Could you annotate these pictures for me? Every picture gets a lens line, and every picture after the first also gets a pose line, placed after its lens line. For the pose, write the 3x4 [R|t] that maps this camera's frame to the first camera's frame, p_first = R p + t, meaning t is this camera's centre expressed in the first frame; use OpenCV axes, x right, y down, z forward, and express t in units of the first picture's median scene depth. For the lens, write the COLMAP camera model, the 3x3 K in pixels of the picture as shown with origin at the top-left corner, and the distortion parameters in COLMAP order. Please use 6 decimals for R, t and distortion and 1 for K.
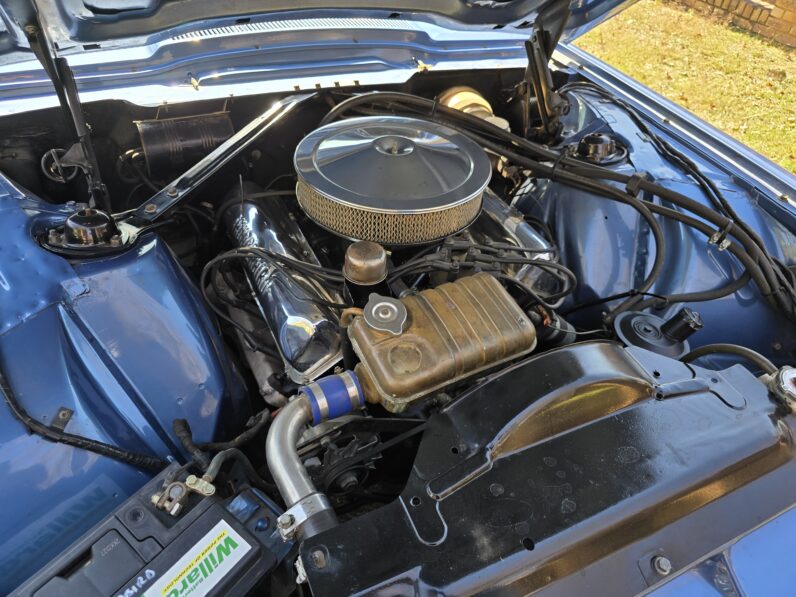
lens RADIAL K [[535.7, 0, 398.0], [0, 535.7, 298.5], [0, 0, 1]] dist [0.004219, -0.001875]
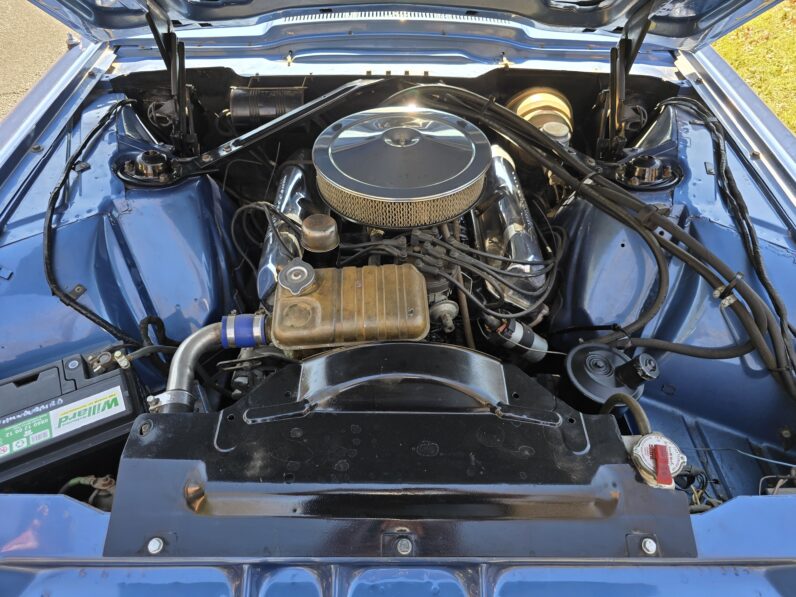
lens RADIAL K [[526.7, 0, 398.0], [0, 526.7, 298.5], [0, 0, 1]] dist [0.007675, 0.002437]
pose [[0.907911, 0.251529, -0.335307, 0.379663], [-0.233290, 0.967821, 0.094327, -0.056284], [0.348243, -0.007417, 0.937375, -0.021202]]
